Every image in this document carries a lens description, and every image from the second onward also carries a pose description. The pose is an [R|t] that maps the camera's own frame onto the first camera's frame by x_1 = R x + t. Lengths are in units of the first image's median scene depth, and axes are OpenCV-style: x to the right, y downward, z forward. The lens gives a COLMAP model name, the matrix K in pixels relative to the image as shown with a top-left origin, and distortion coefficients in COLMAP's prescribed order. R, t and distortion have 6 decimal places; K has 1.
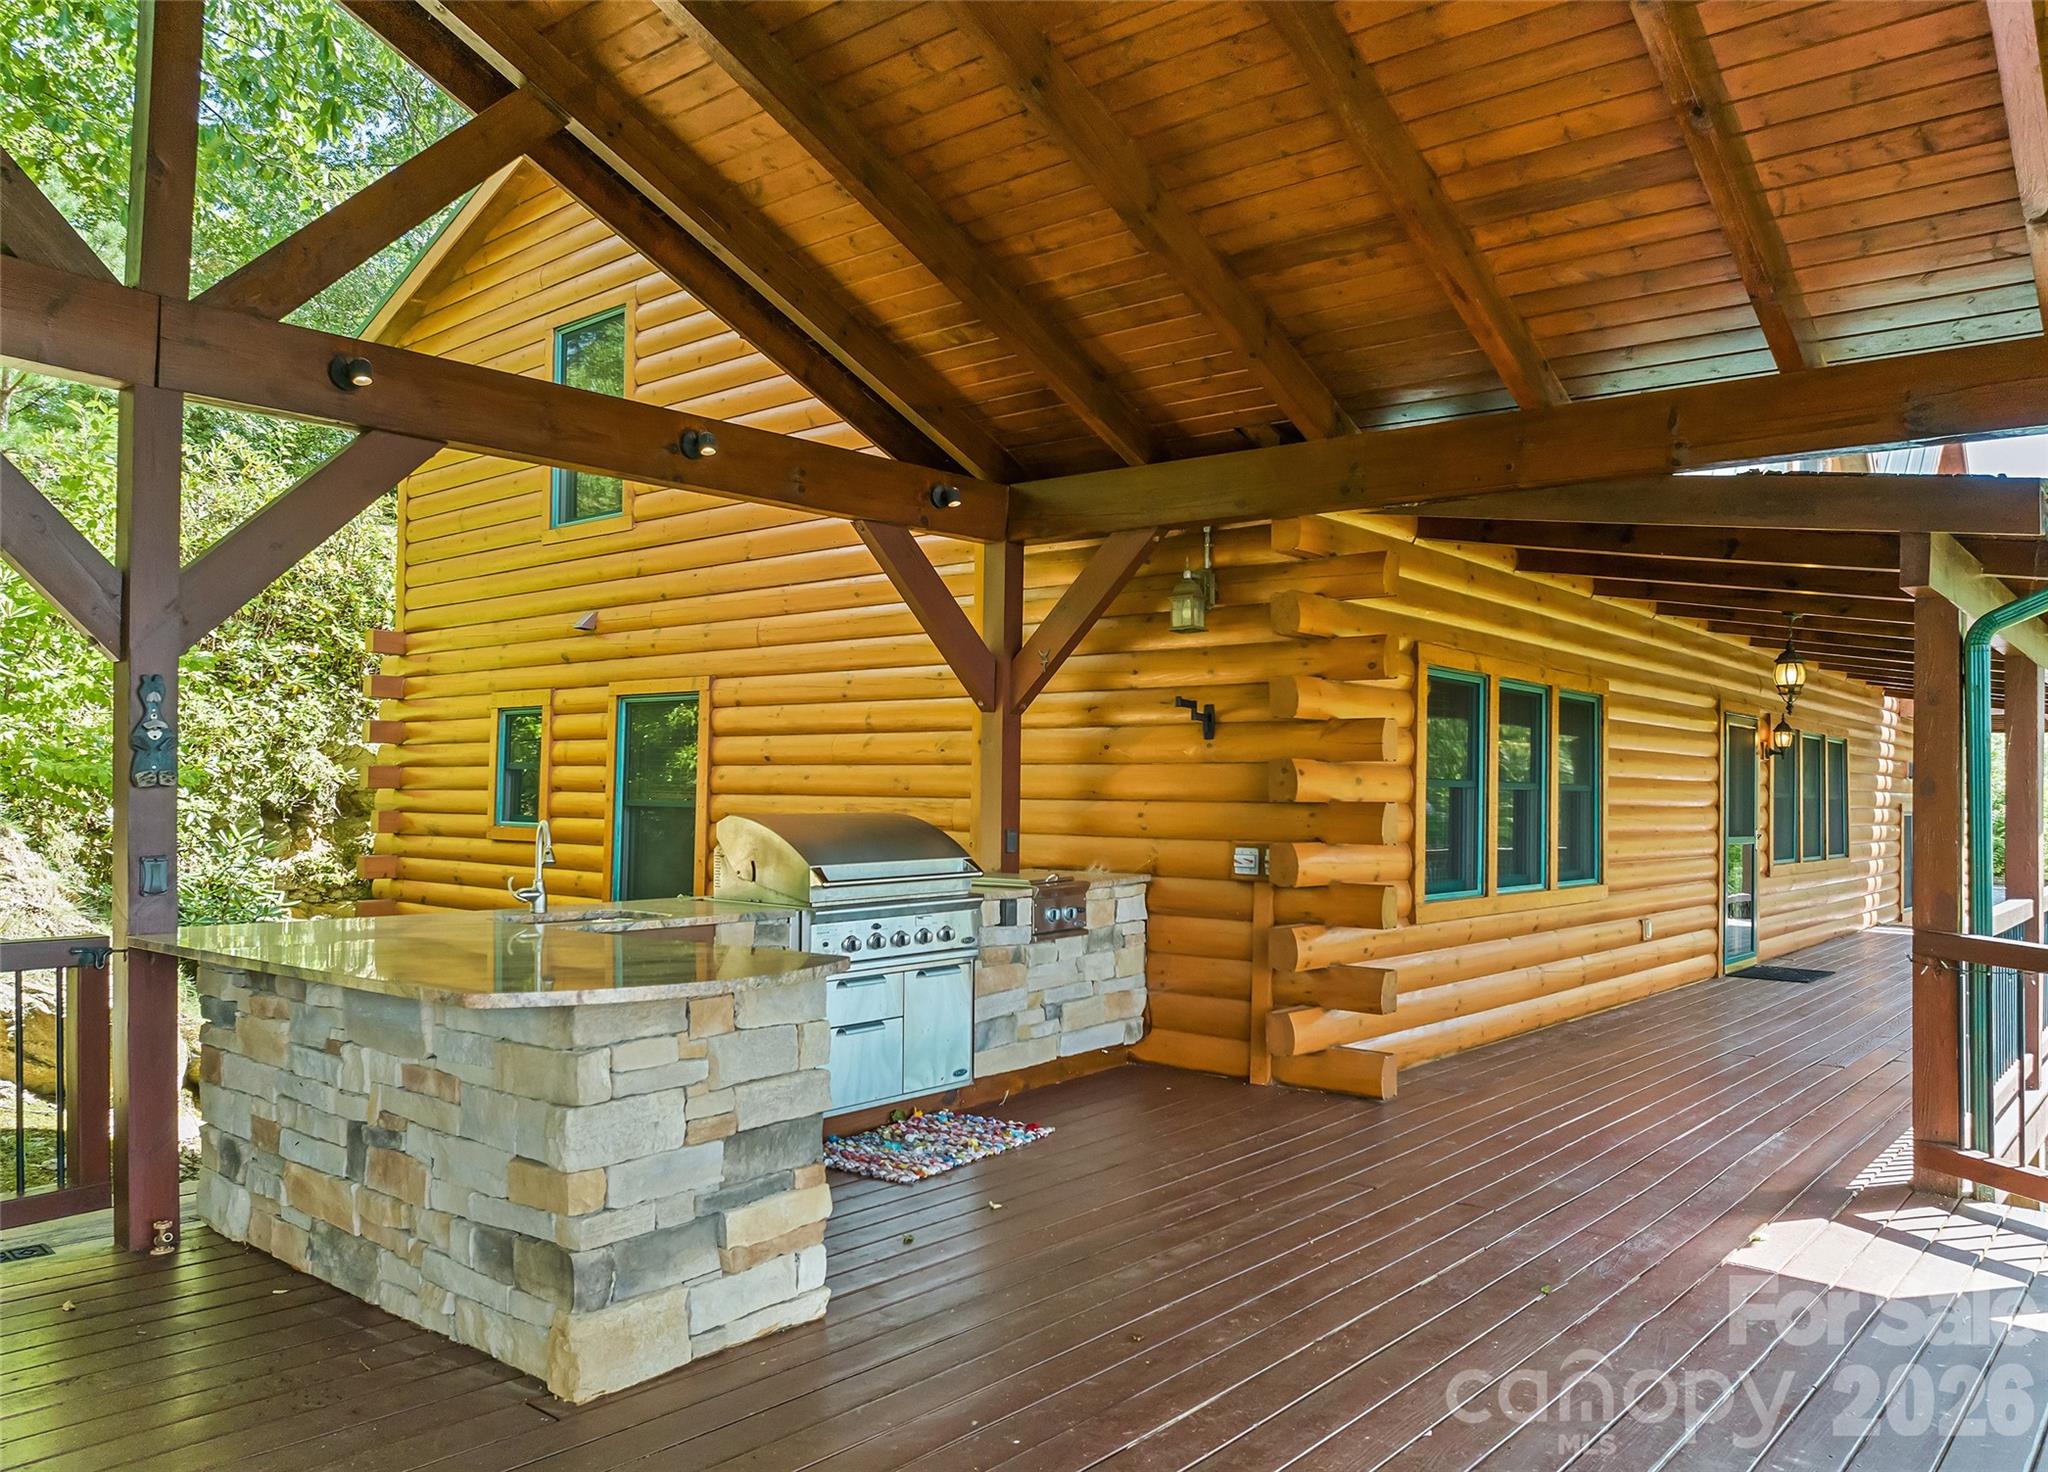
lens RADIAL K [[1496.3, 0, 1024.0], [0, 1496.3, 736.0], [0, 0, 1]] dist [-0.003659, 0.000061]
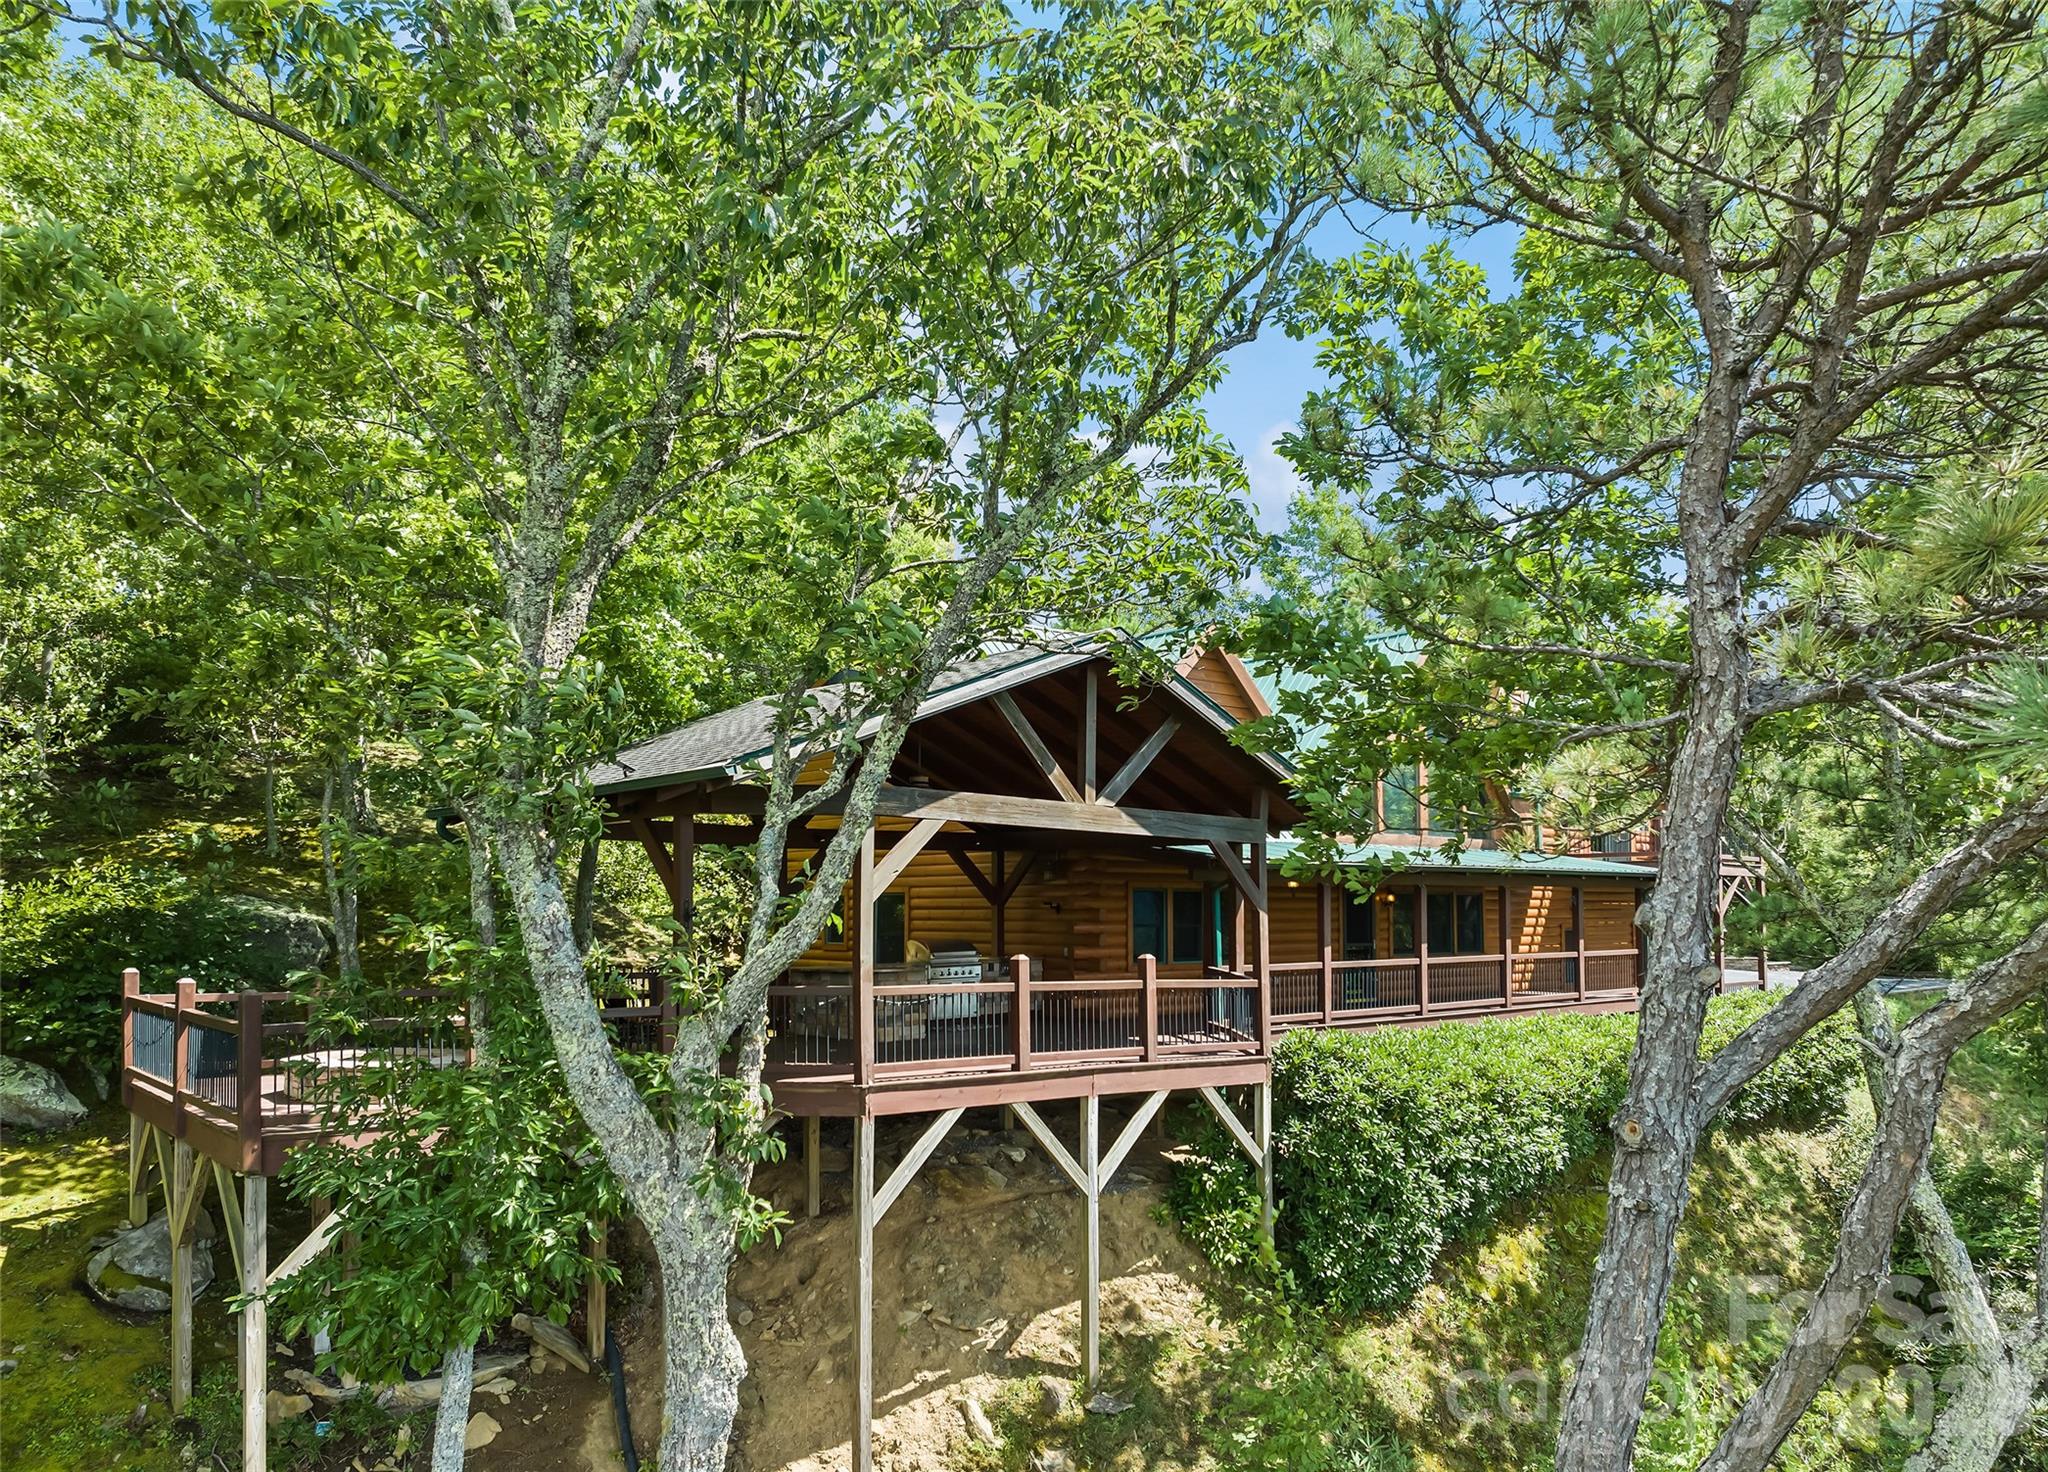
lens RADIAL K [[1496.3, 0, 1024.0], [0, 1496.3, 736.0], [0, 0, 1]] dist [-0.003659, 0.000061]
pose [[0.988625, -0.035364, -0.146183, 0.265431], [0.024190, 0.996697, -0.077519, -0.064400], [0.148441, 0.073101, 0.986216, -1.092602]]
